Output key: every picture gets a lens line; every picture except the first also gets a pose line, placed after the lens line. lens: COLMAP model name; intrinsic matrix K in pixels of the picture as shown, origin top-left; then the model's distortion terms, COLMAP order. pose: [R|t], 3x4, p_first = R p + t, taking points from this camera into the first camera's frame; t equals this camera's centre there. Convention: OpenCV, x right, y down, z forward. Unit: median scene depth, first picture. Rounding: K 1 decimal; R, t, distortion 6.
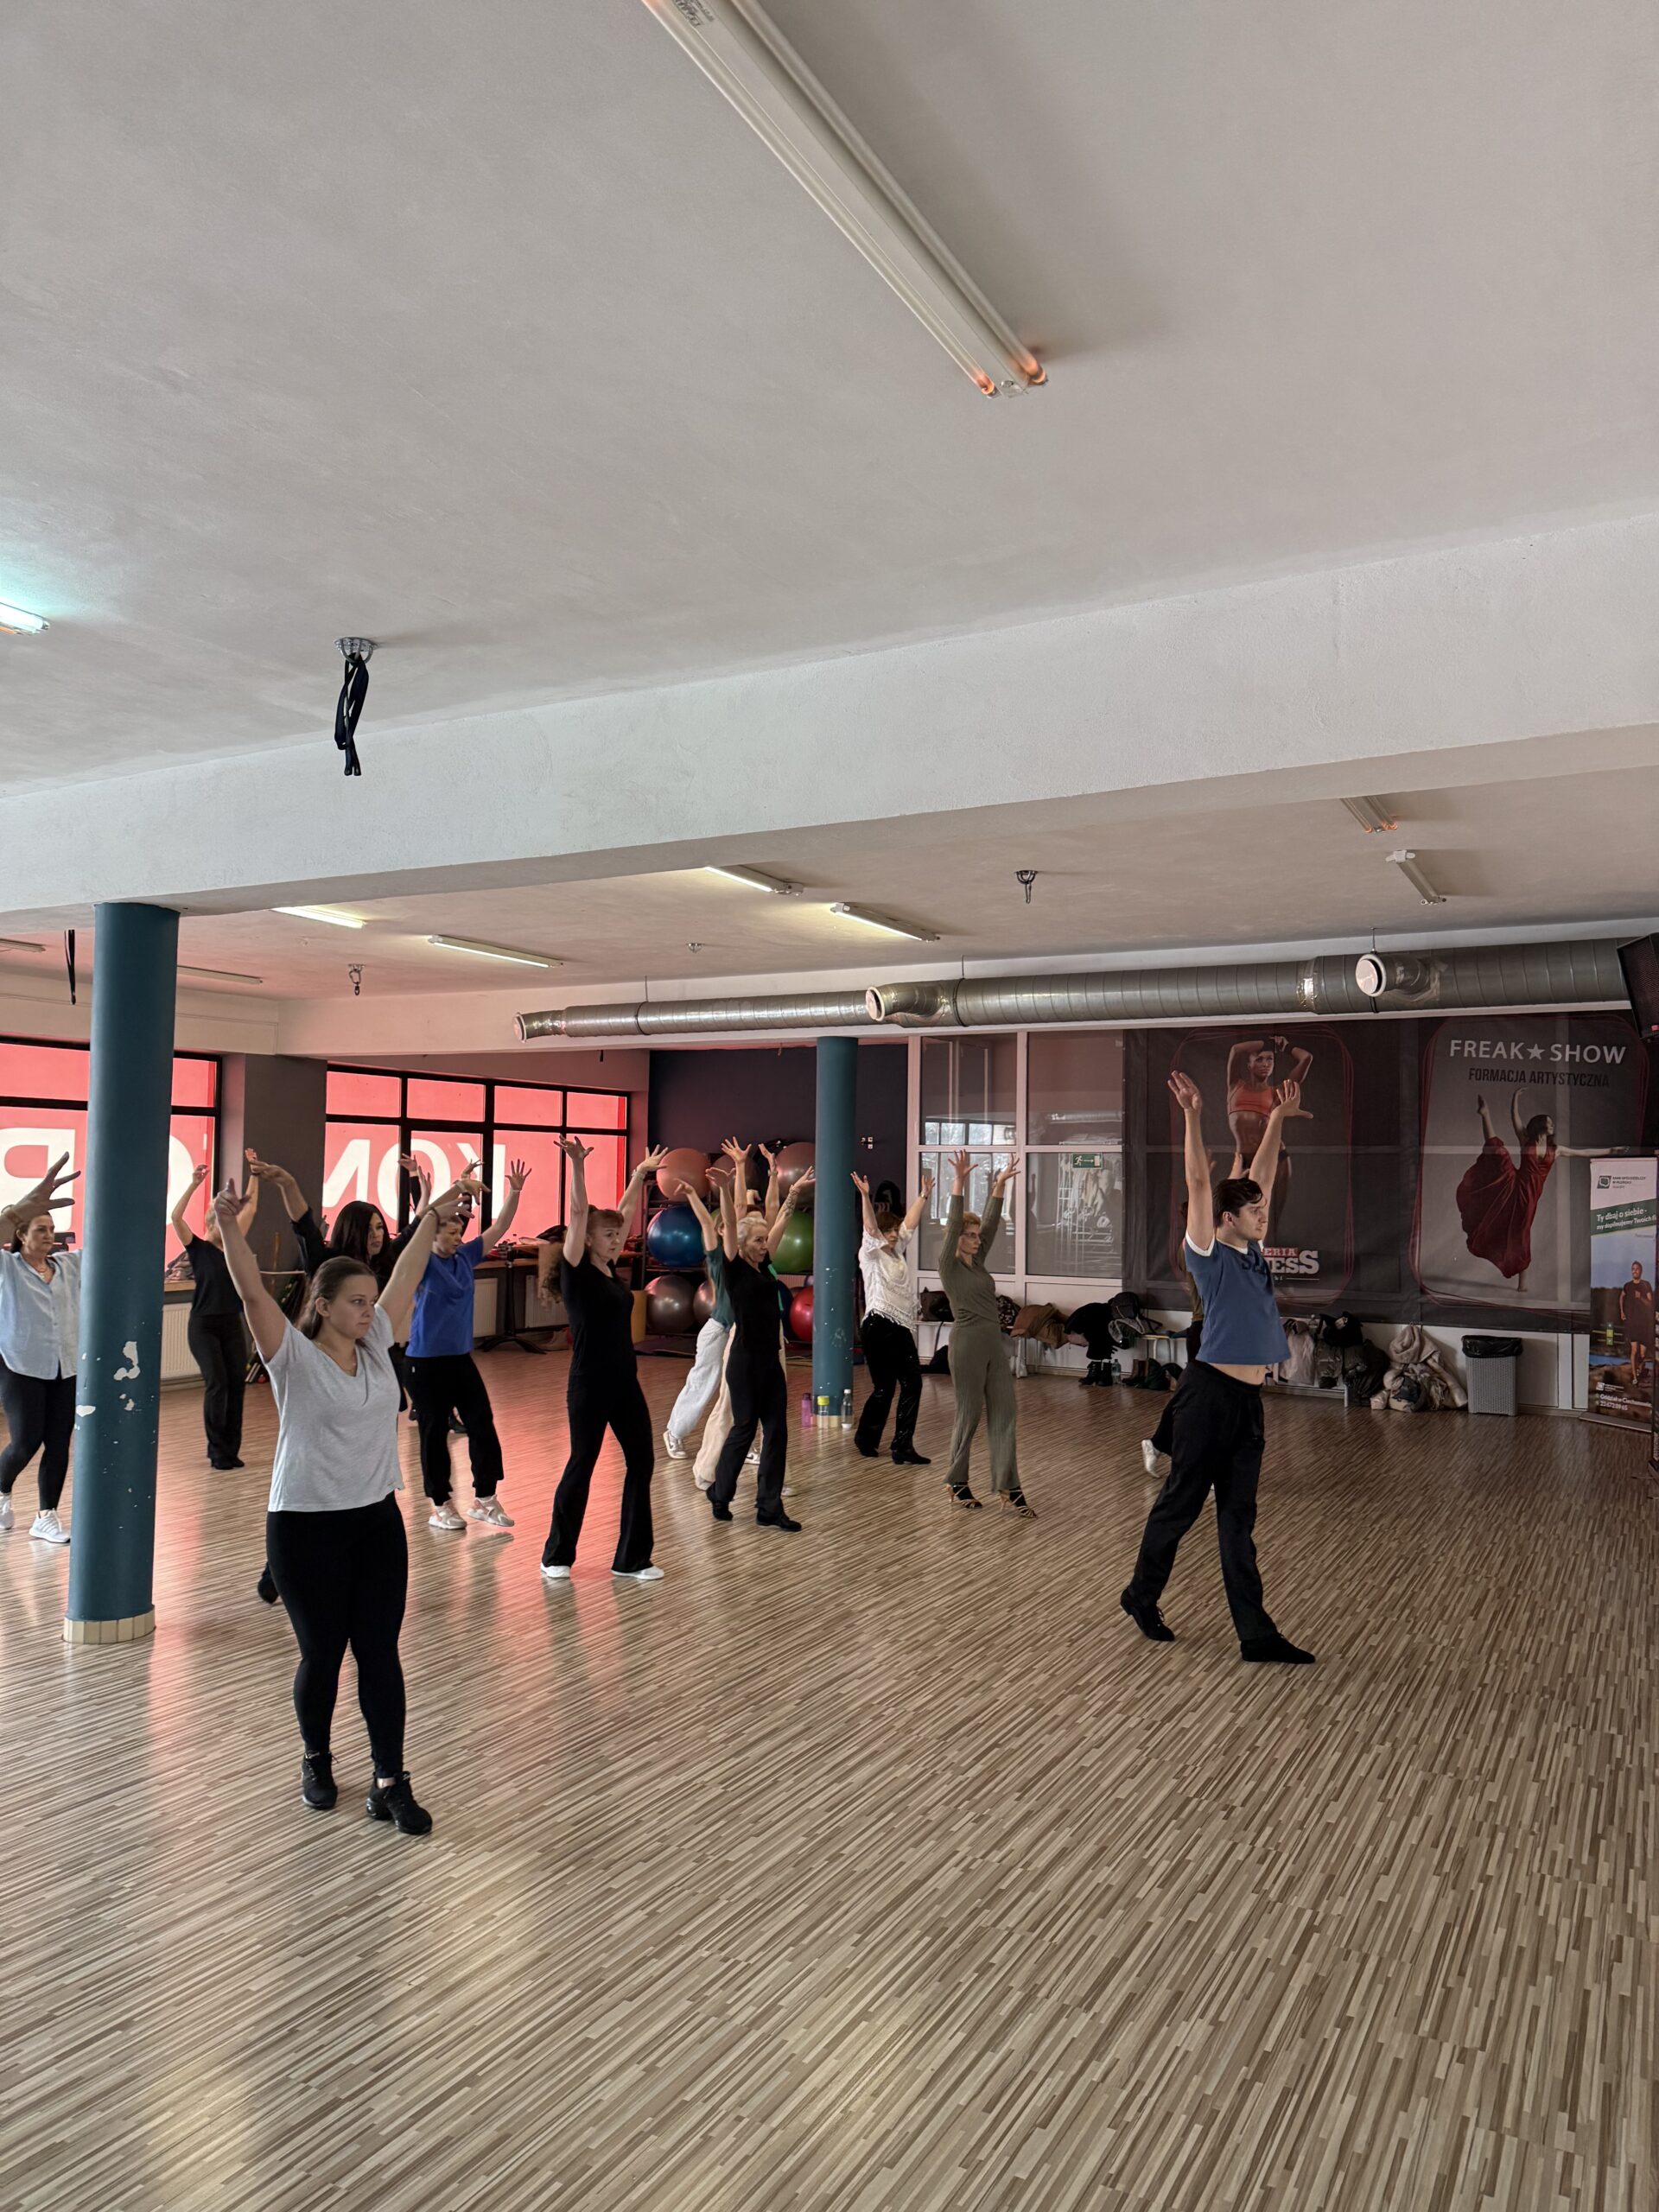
lens RADIAL K [[1541.1, 0, 849.0], [0, 1541.1, 1099.4], [0, 0, 1]] dist [0.036716, -0.054064]
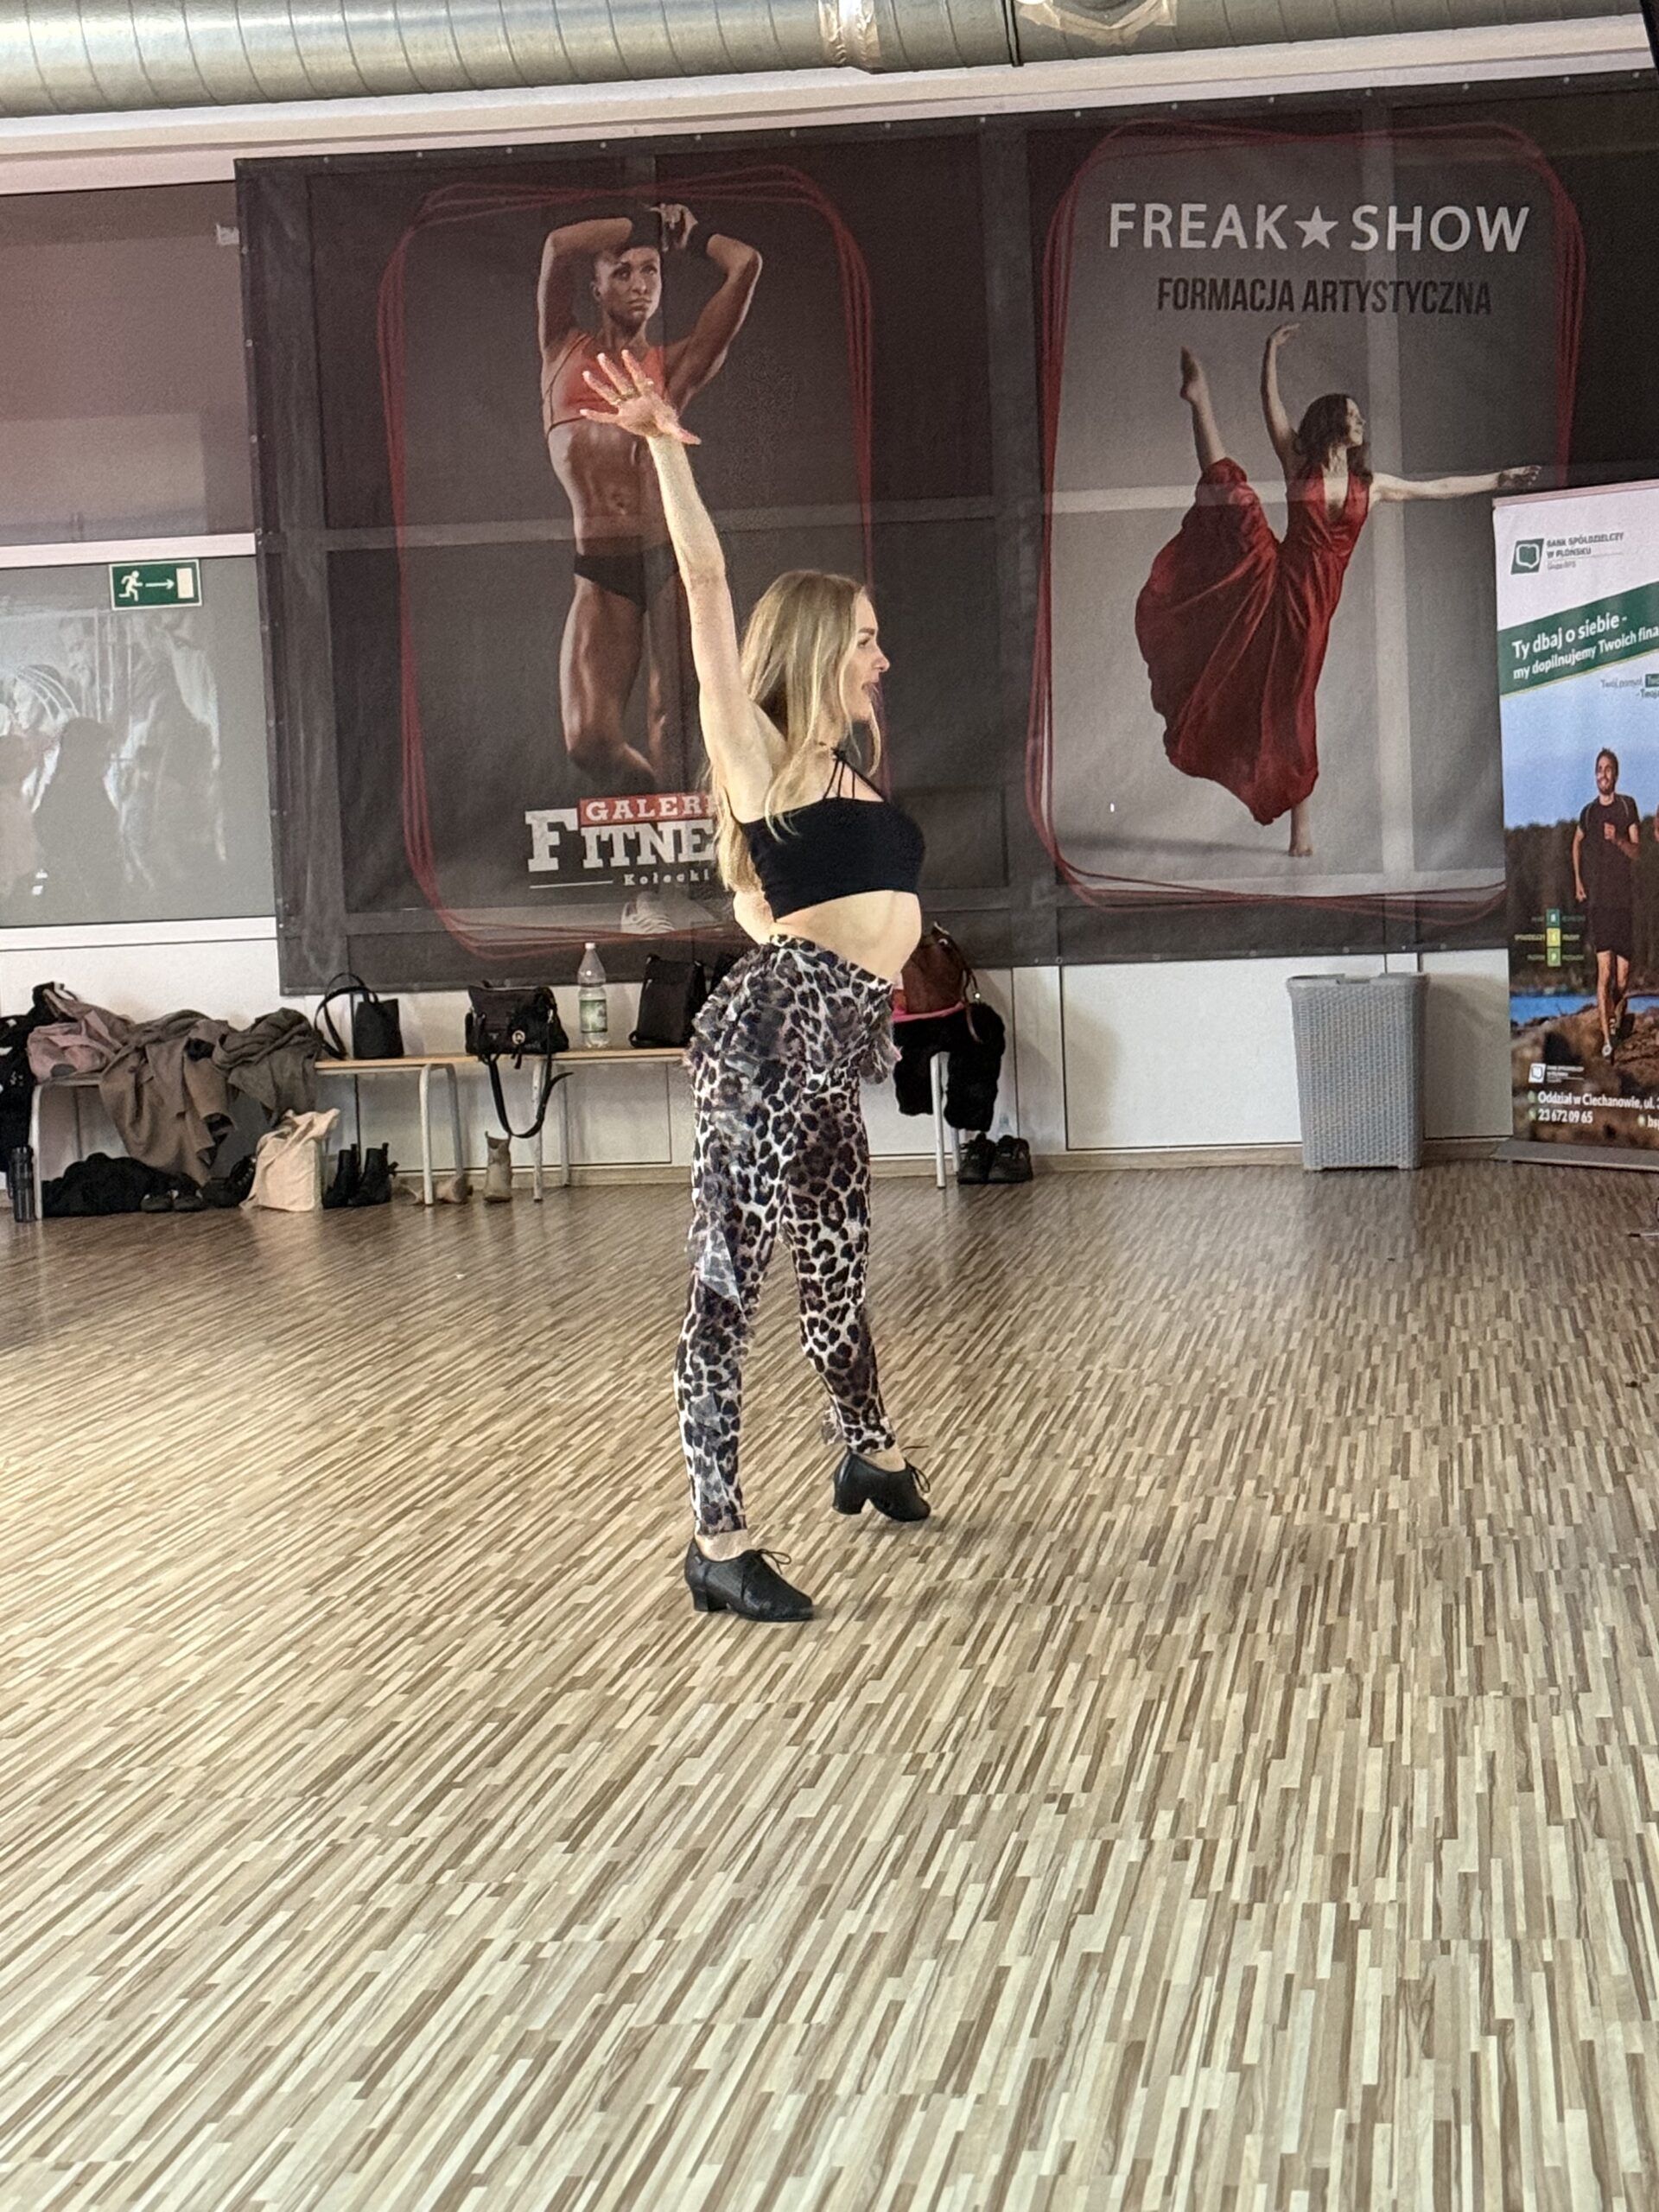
lens RADIAL K [[4601.8, 0, 825.1], [0, 4601.8, 1110.1], [0, 0, 1]] dist [0.124063, 0.159772]
pose [[0.935197, -0.077211, 0.345607, -0.209372], [0.037422, 0.992024, 0.120363, 0.110260], [-0.352144, -0.099630, 0.930628, -0.107323]]
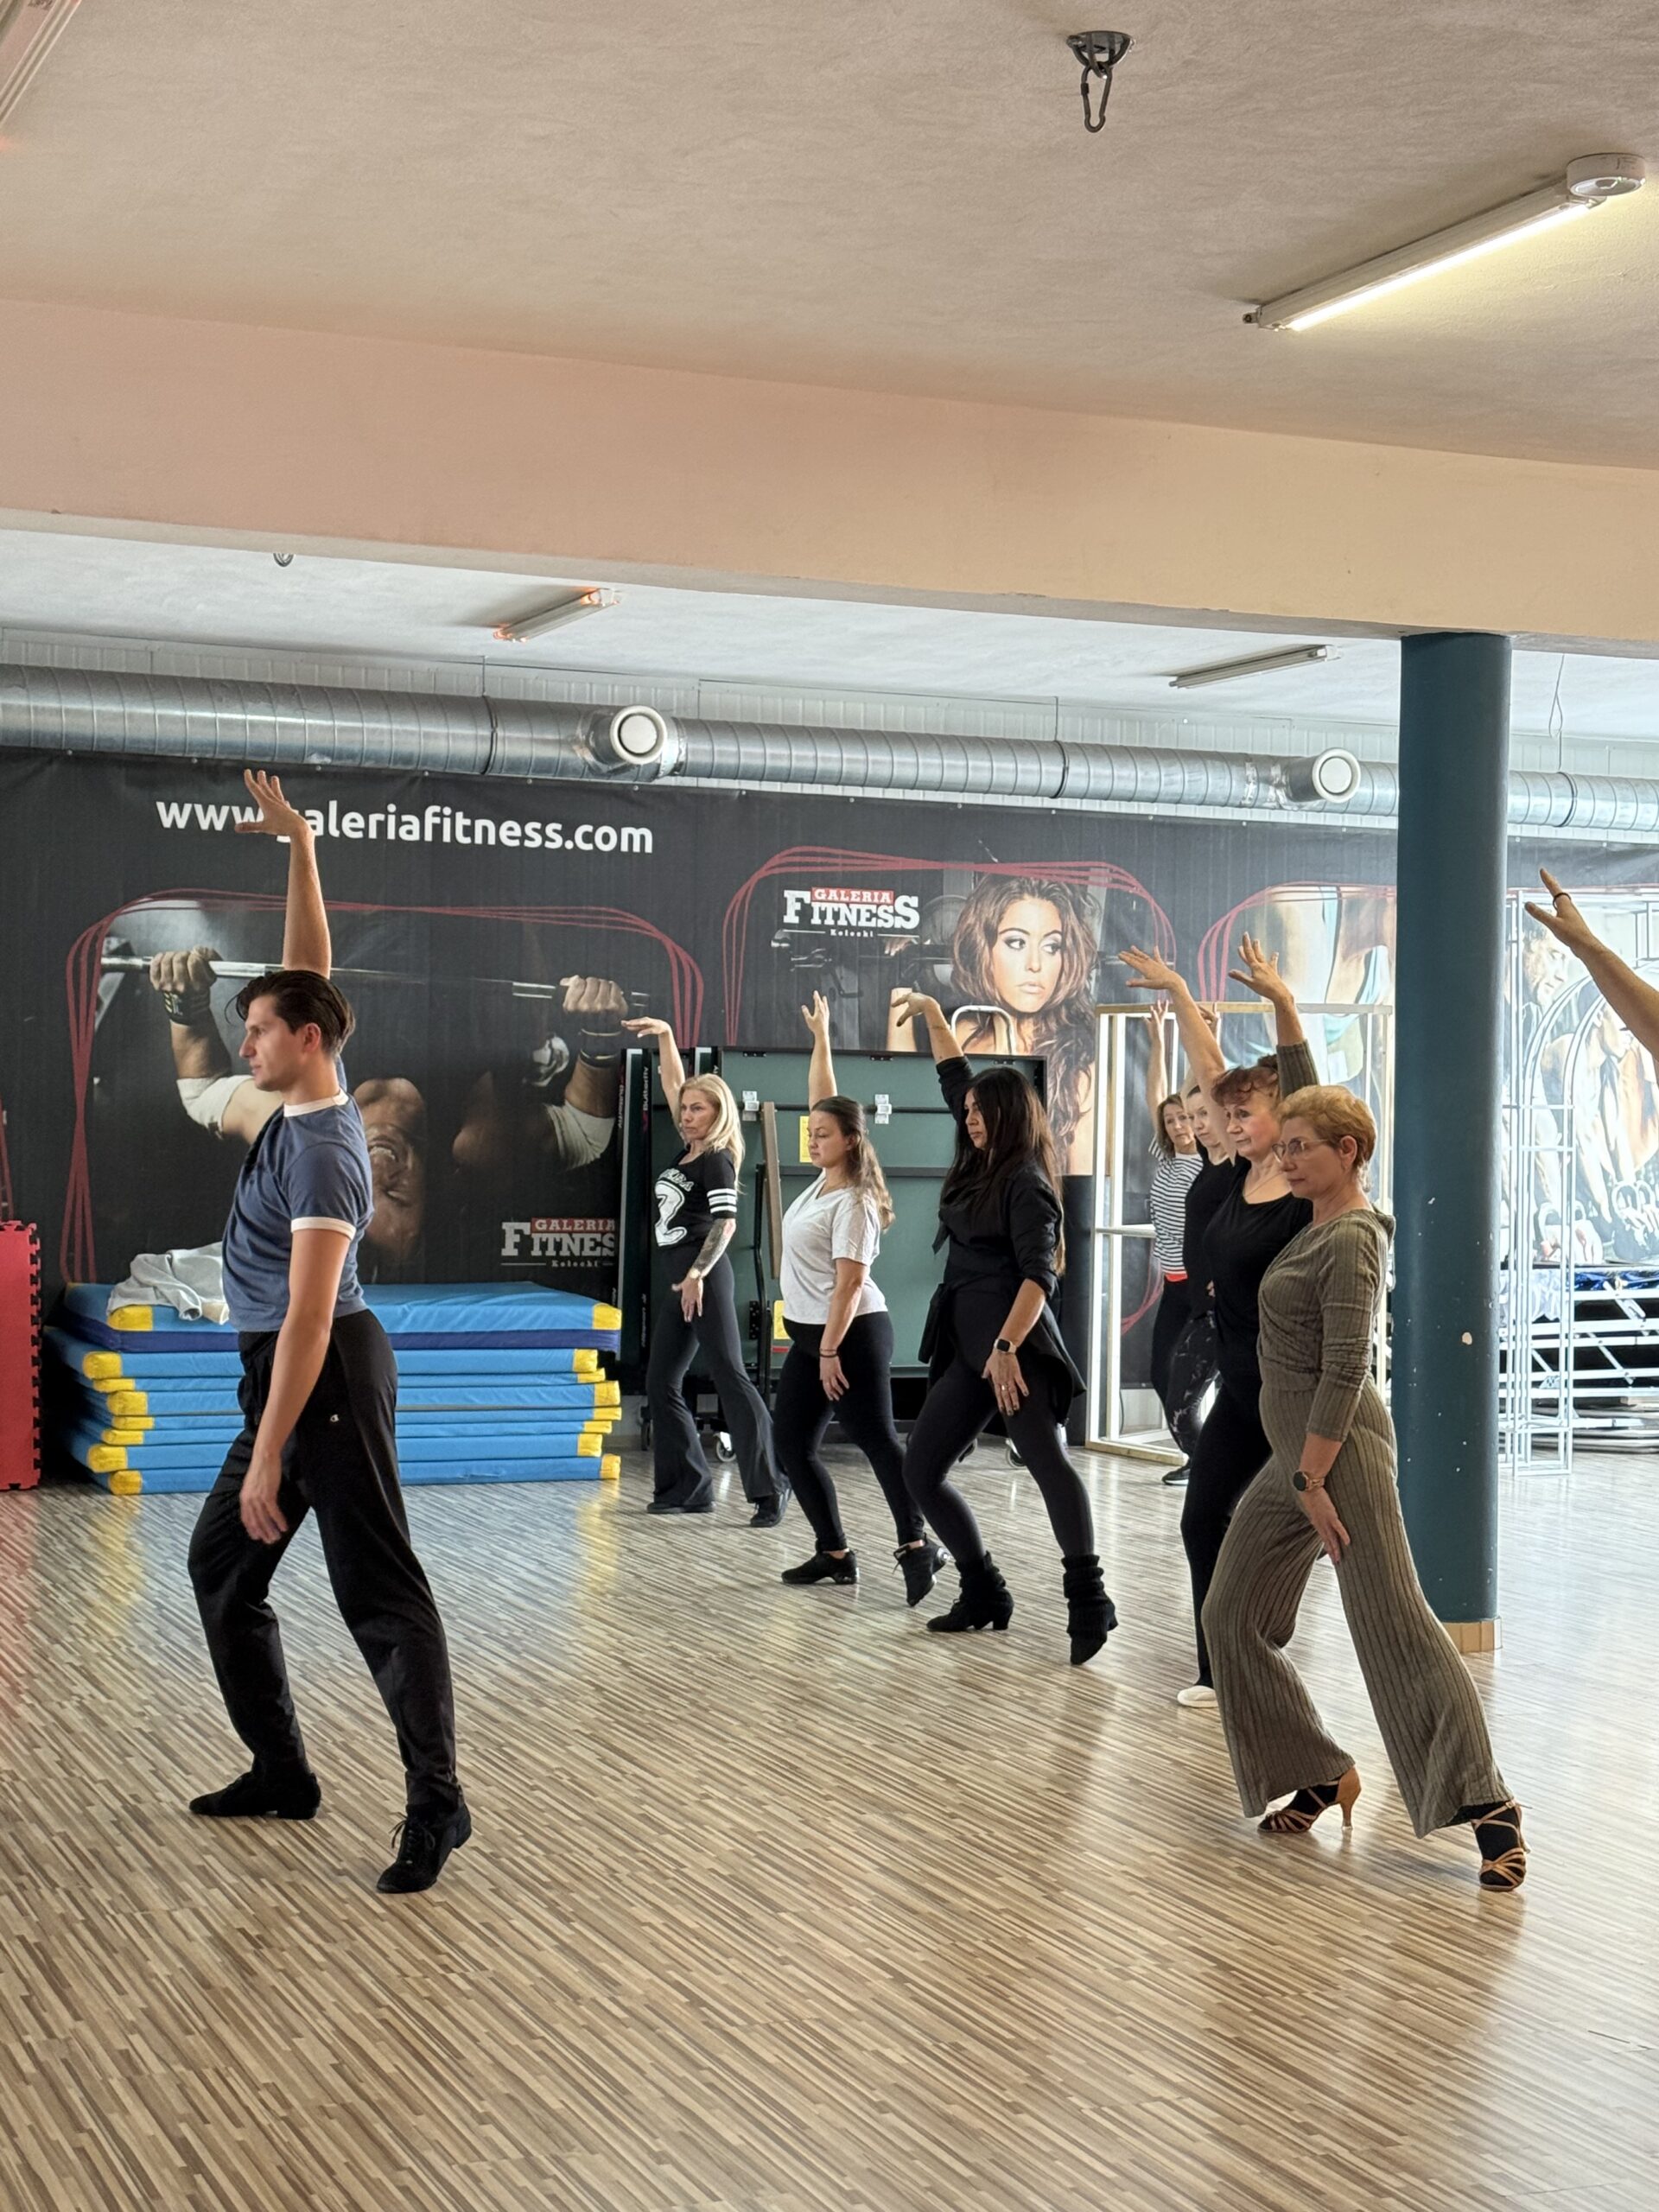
lens RADIAL K [[3350.1, 0, 851.7], [0, 3350.1, 1109.3], [0, 0, 1]] dist [0.155798, -0.229218]
pose [[-0.629631, -0.022070, -0.776581, 1.155189], [0.015324, 0.999049, -0.040816, 0.189767], [0.776743, -0.037599, -0.628694, 2.222151]]
